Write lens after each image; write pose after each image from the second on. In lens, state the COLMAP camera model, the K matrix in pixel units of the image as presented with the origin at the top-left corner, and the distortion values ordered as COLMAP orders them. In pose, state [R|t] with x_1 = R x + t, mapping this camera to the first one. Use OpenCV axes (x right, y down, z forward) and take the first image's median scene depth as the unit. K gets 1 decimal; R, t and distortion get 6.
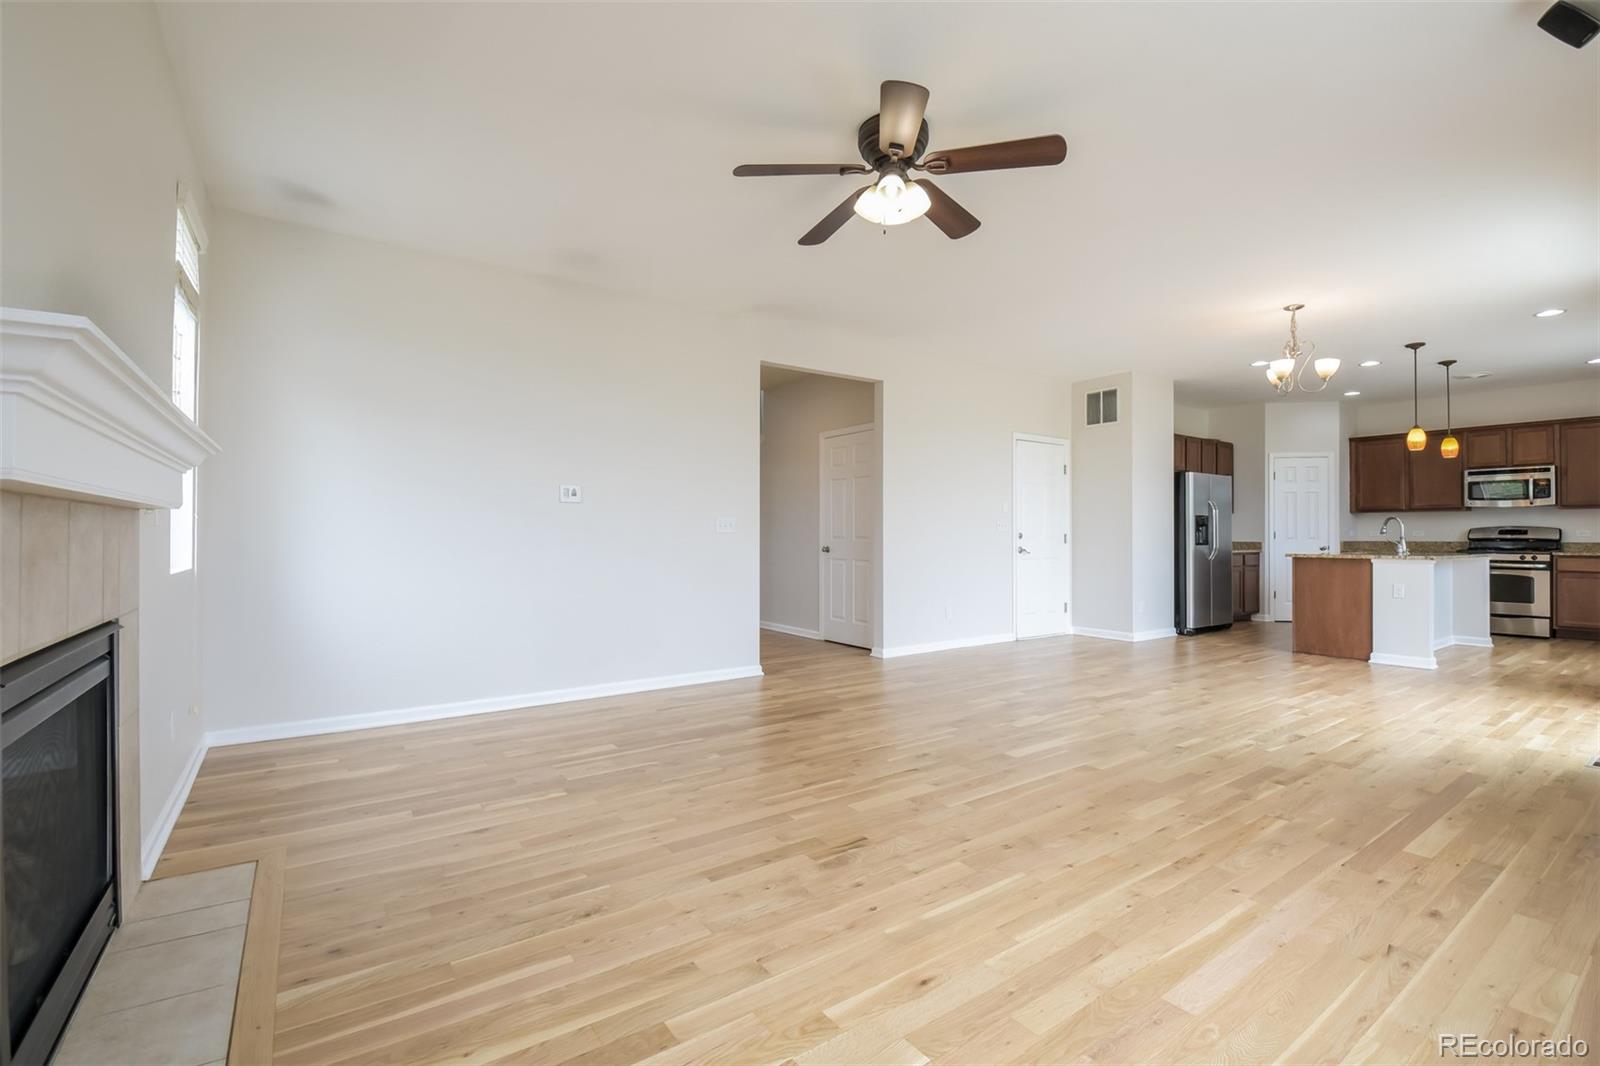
lens RADIAL K [[698.0, 0, 803.8], [0, 698.0, 529.4], [0, 0, 1]] dist [-0.024064, -0.000560]
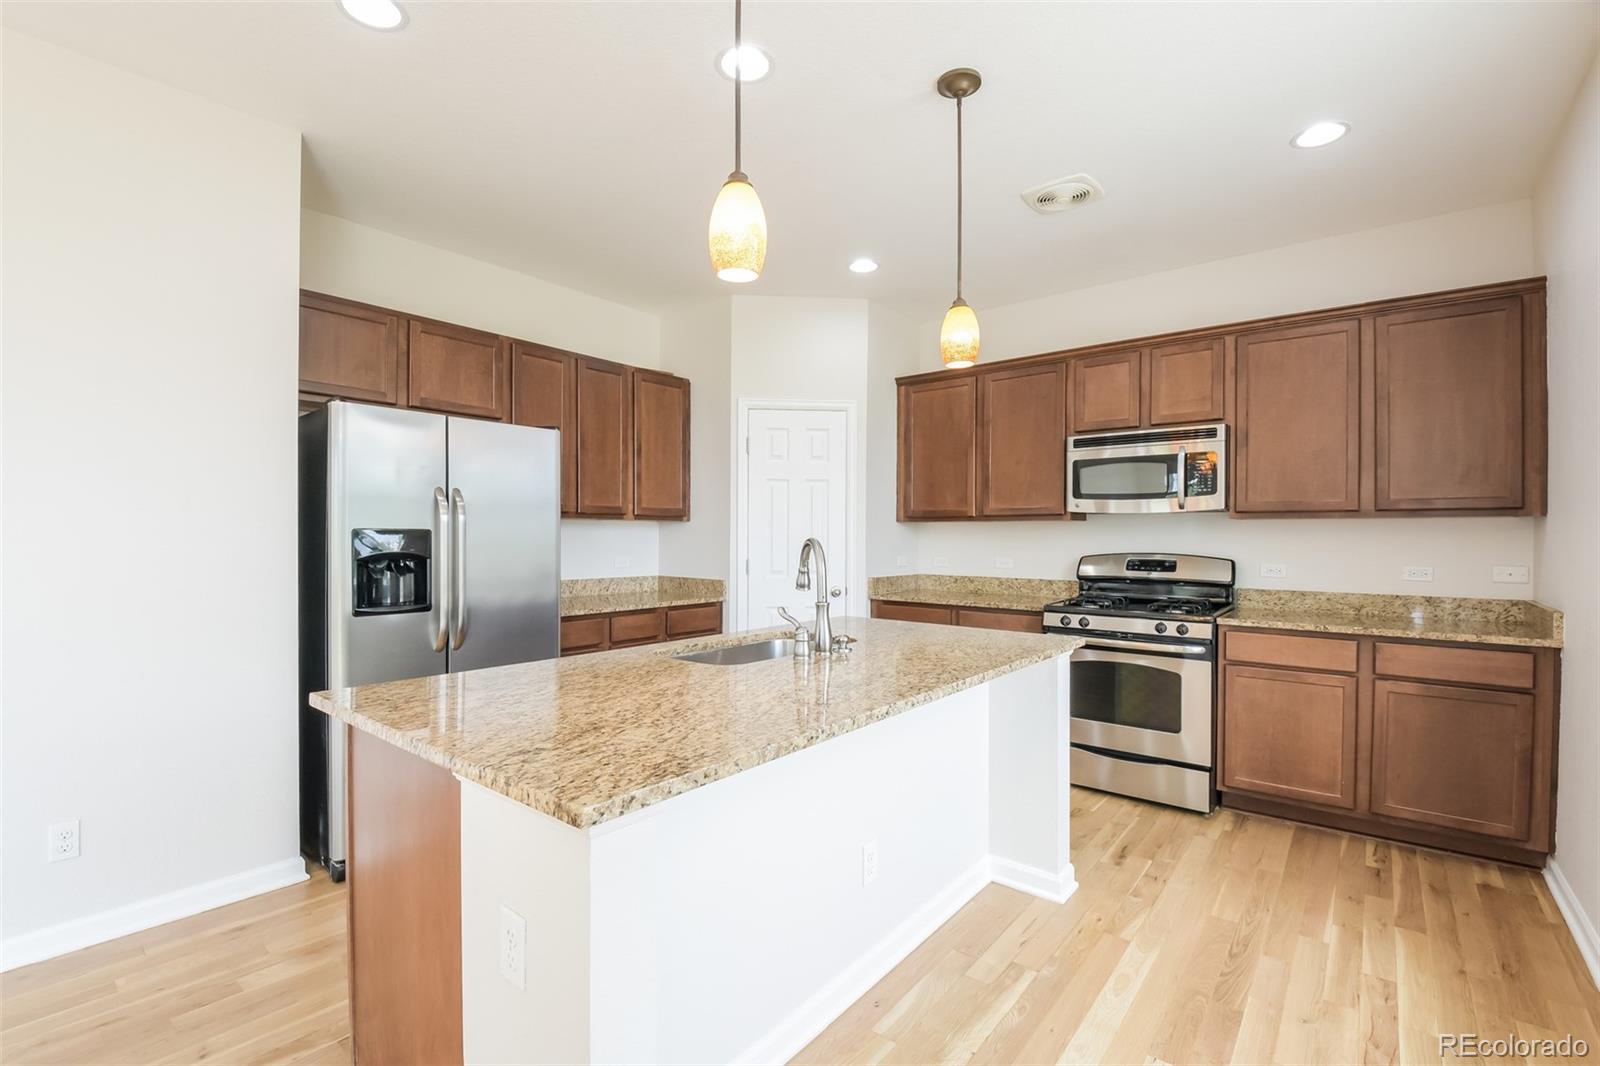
lens RADIAL K [[699.7, 0, 791.8], [0, 699.7, 536.9], [0, 0, 1]] dist [0.018657, -0.030828]
pose [[0.963129, 0.002465, 0.269030, 0.690112], [-0.005024, 0.999948, 0.008824, -0.020619], [-0.268994, -0.009850, 0.963091, 0.611896]]
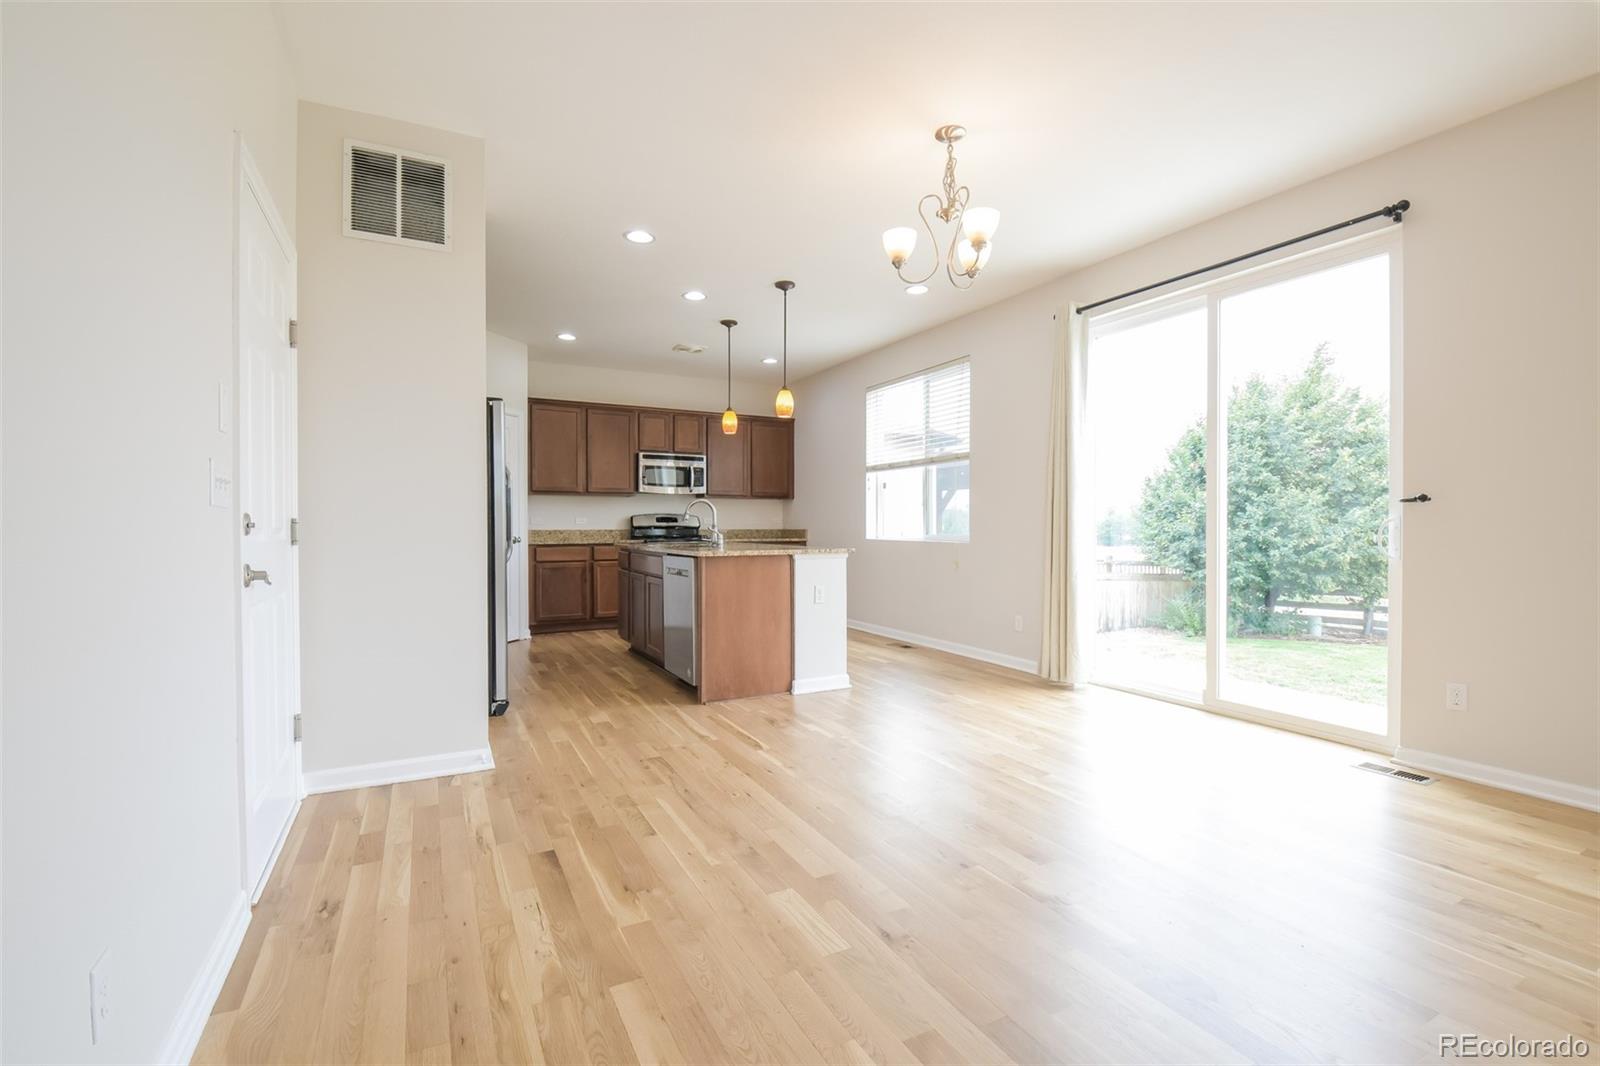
lens RADIAL K [[698.0, 0, 803.8], [0, 698.0, 529.4], [0, 0, 1]] dist [-0.024064, -0.000560]
pose [[0.112621, -0.008087, 0.993605, 0.064833], [-0.005653, 0.999945, 0.008780, 0.008039], [-0.993622, -0.006605, 0.112569, 0.717758]]
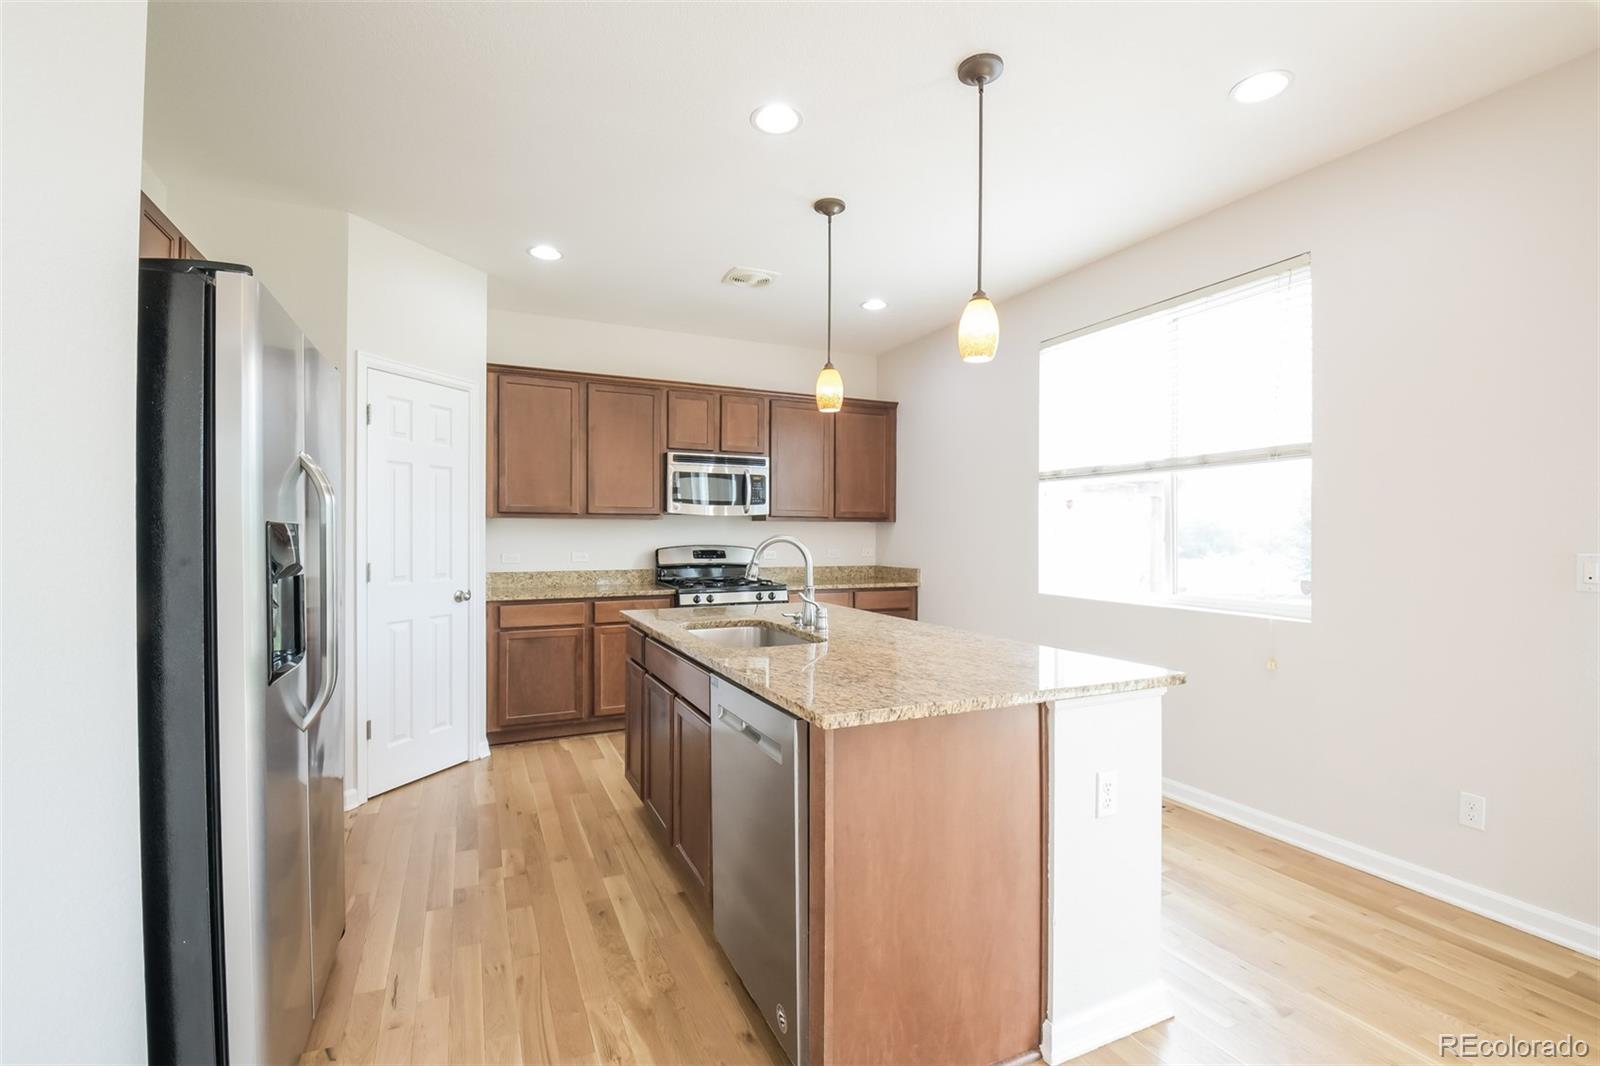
lens RADIAL K [[699.7, 0, 791.8], [0, 699.7, 536.9], [0, 0, 1]] dist [0.018657, -0.030828]
pose [[0.178059, -0.006288, 0.984000, 0.413532], [-0.009101, 0.999926, 0.008037, -0.019769], [-0.983978, -0.010387, 0.177989, 0.836442]]
